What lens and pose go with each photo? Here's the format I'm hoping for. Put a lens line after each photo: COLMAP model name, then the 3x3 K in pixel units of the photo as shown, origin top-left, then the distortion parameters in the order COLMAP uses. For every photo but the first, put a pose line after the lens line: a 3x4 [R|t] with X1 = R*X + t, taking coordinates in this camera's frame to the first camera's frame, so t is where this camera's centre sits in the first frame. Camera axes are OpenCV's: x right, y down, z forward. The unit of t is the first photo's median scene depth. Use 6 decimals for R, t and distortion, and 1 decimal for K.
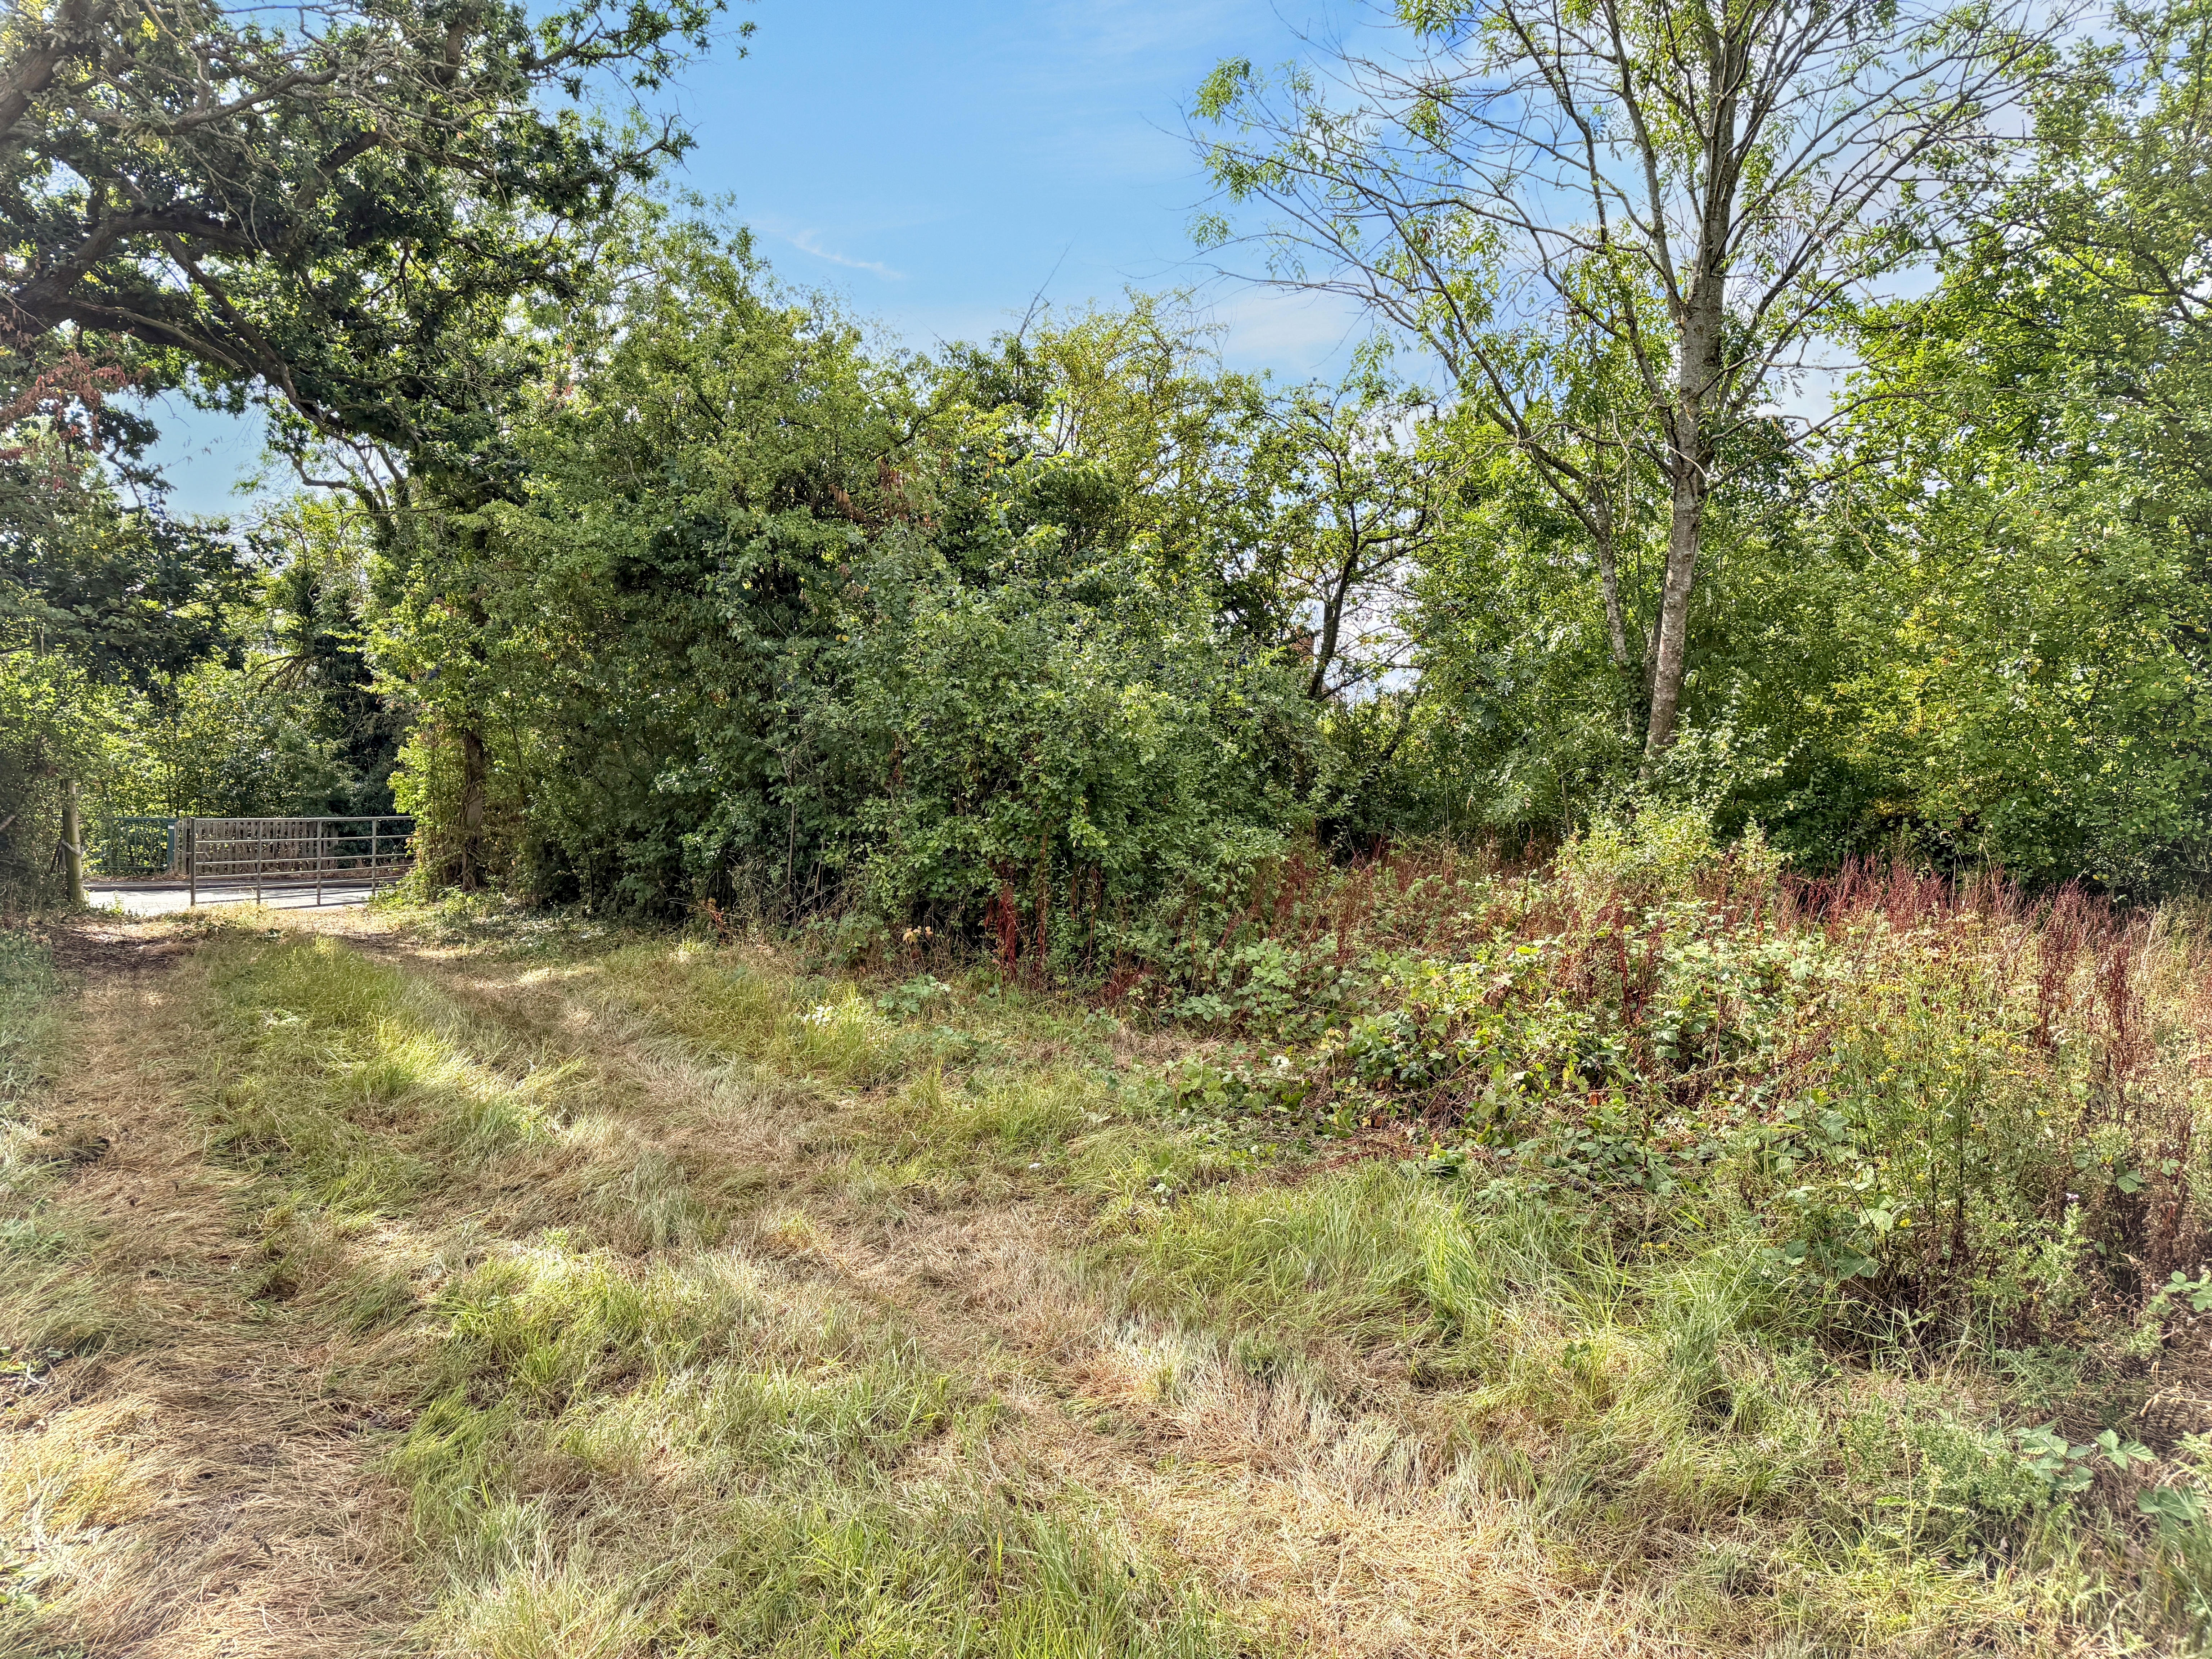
lens RADIAL K [[1555.7, 0, 1109.5], [0, 1555.7, 839.7], [0, 0, 1]] dist [0.029568, -0.034869]
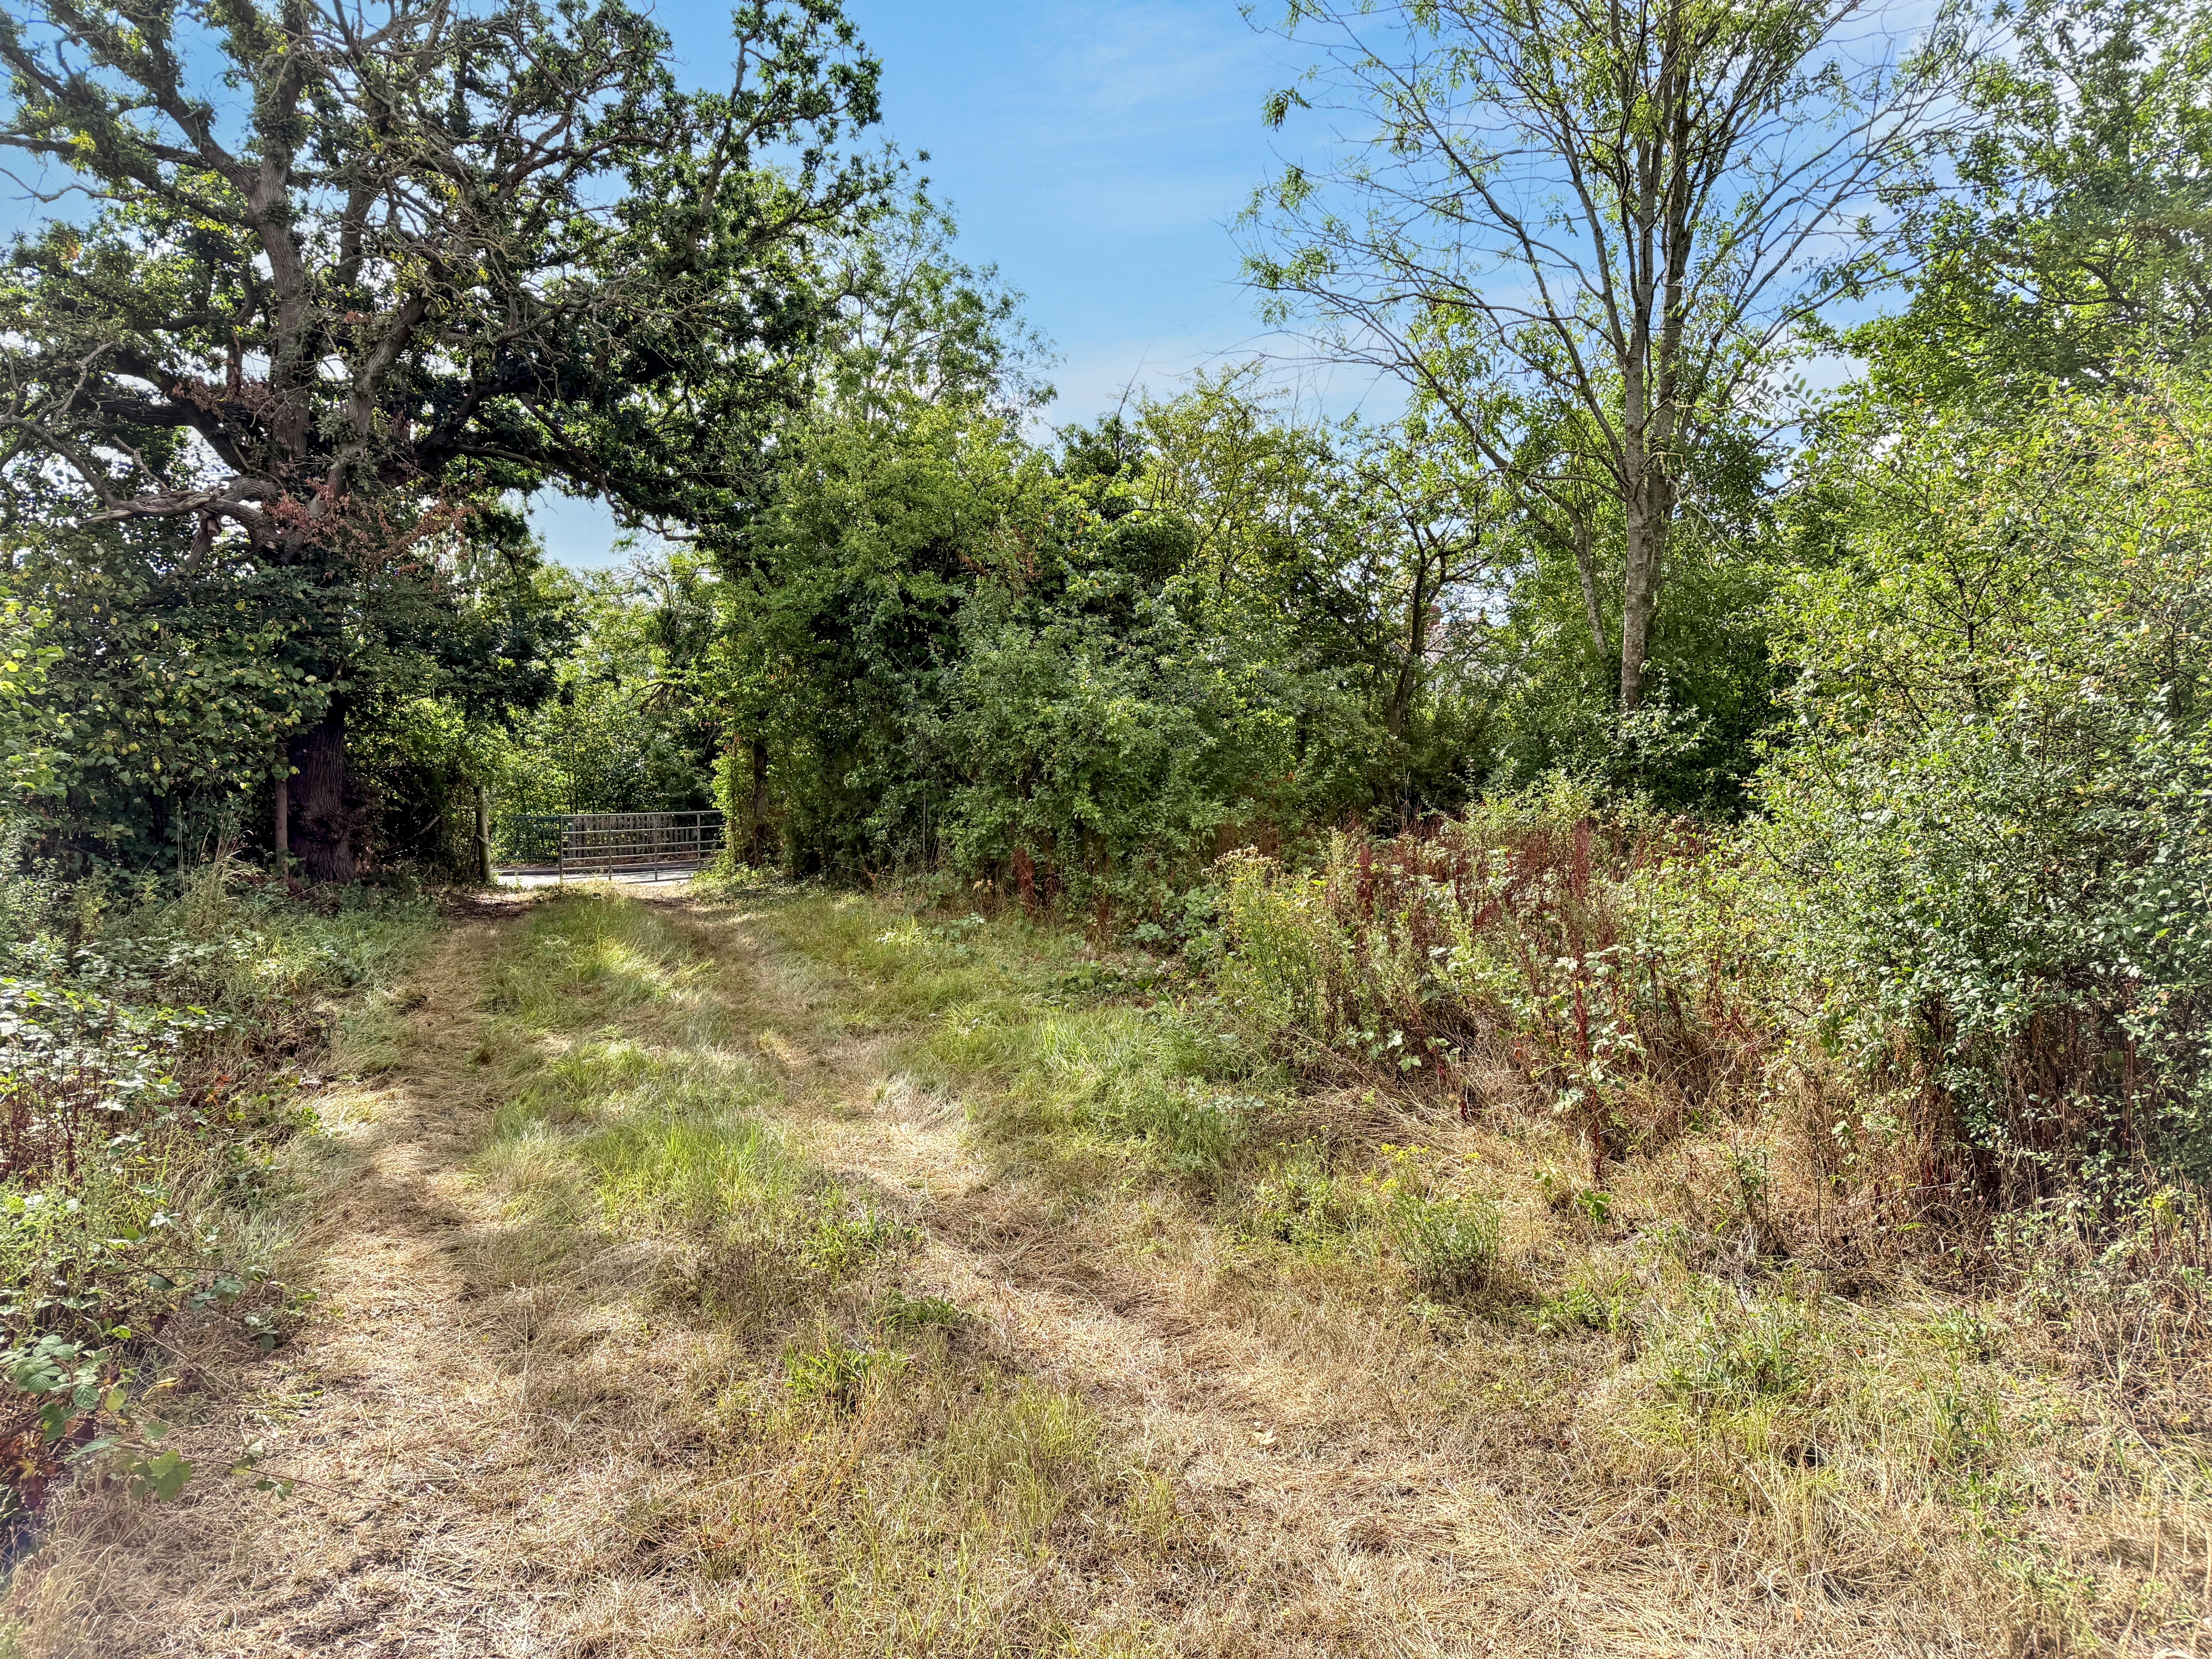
lens RADIAL K [[1555.7, 0, 1109.5], [0, 1555.7, 839.7], [0, 0, 1]] dist [0.029568, -0.034869]
pose [[0.971967, -0.019018, -0.234348, 0.224016], [0.021347, 0.999745, 0.007405, 0.009098], [0.234148, -0.012200, 0.972125, -0.225221]]
